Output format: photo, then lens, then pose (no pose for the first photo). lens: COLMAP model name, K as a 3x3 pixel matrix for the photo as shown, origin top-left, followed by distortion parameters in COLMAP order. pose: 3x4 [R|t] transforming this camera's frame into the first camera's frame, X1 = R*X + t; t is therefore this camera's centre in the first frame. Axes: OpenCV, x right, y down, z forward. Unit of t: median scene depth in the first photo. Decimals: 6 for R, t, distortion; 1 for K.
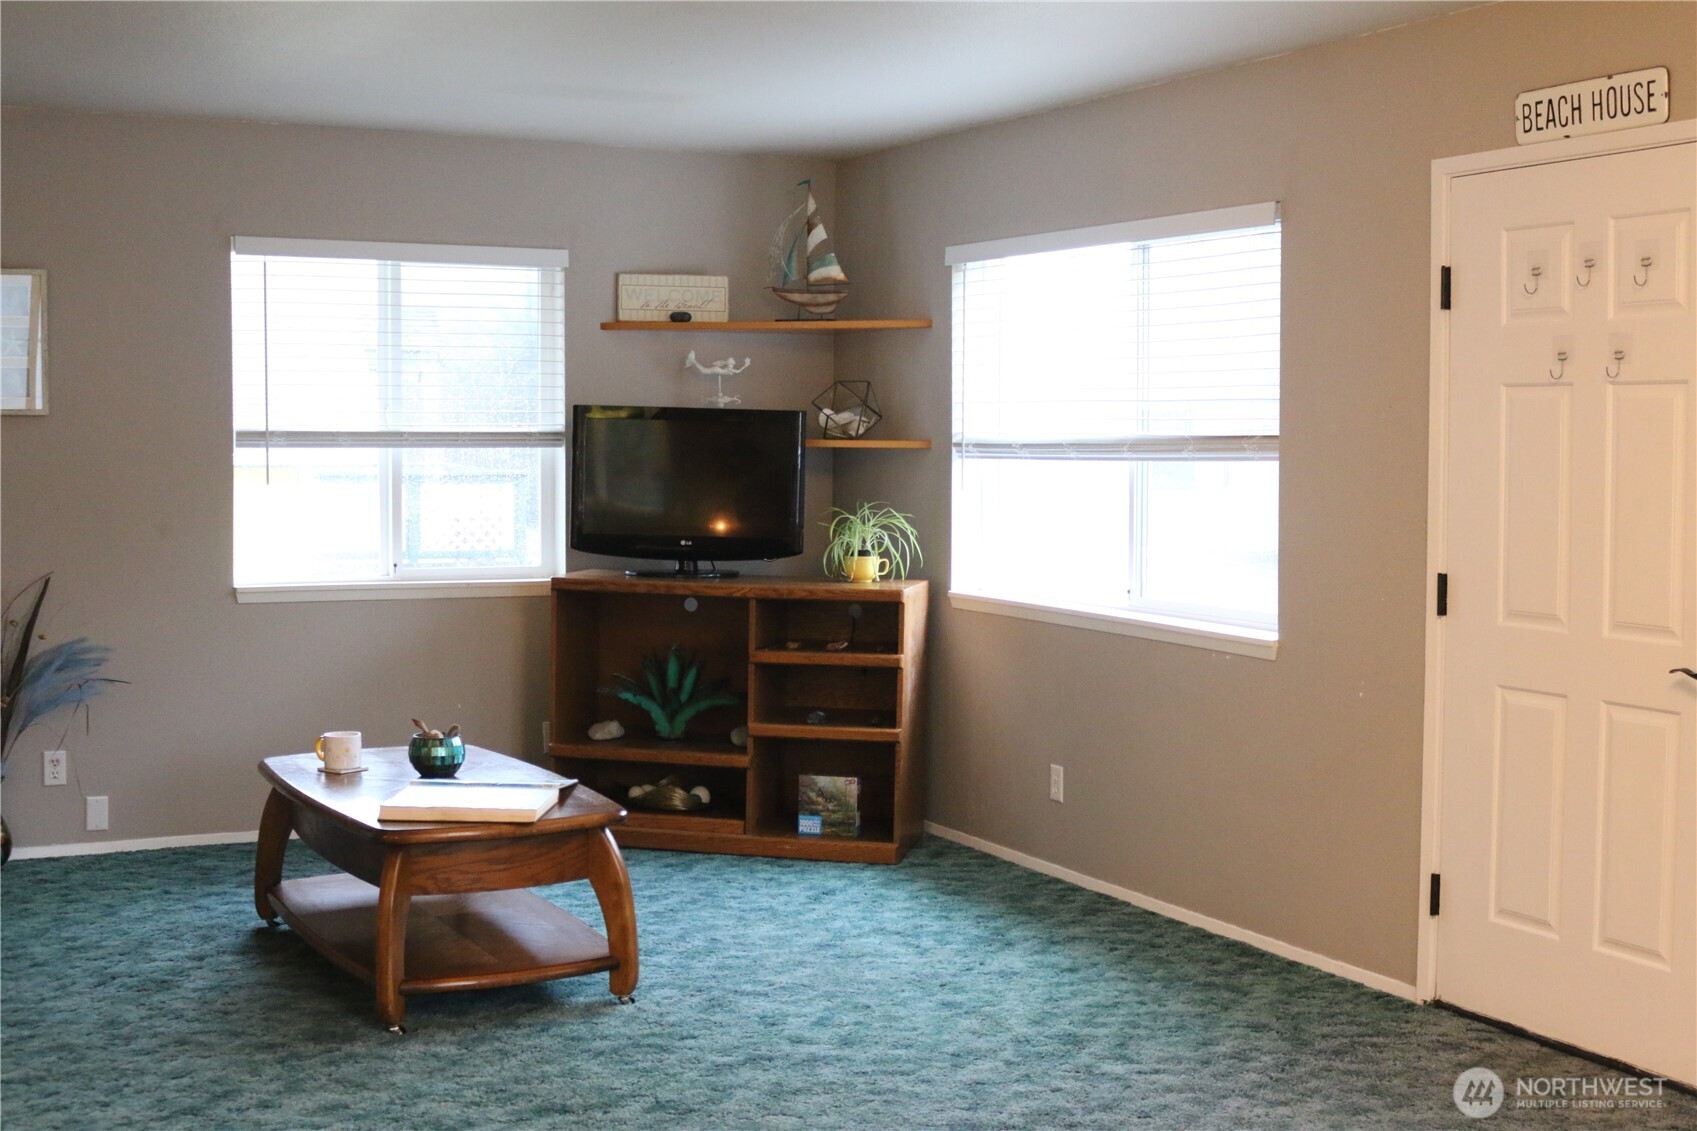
lens RADIAL K [[2218.0, 0, 848.5], [0, 2218.0, 565.5], [0, 0, 1]] dist [0.002115, 0.043658]
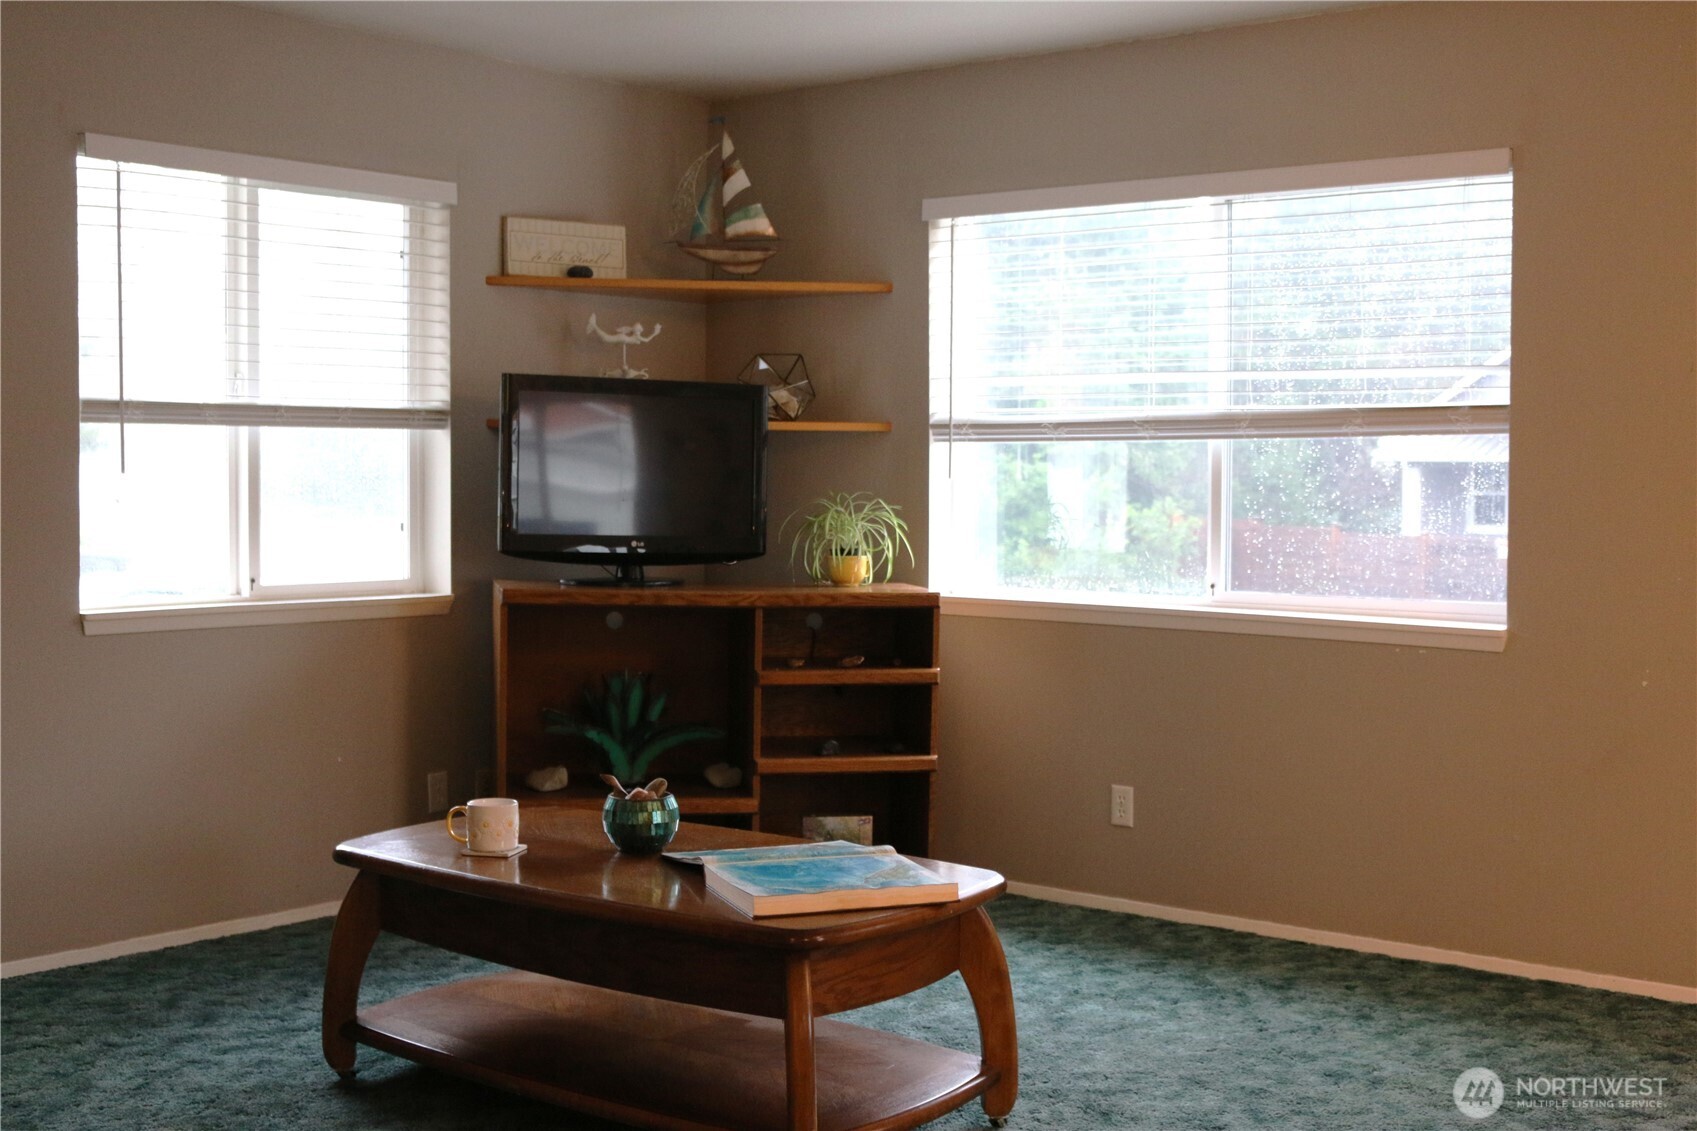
lens RADIAL K [[2108.0, 0, 848.5], [0, 2108.0, 565.5], [0, 0, 1]] dist [-0.020069, 0.008197]
pose [[0.910239, -0.020155, 0.413591, -0.325639], [0.024993, 0.999668, -0.006290, 0.004611], [-0.413327, 0.016063, 0.910441, 0.258890]]
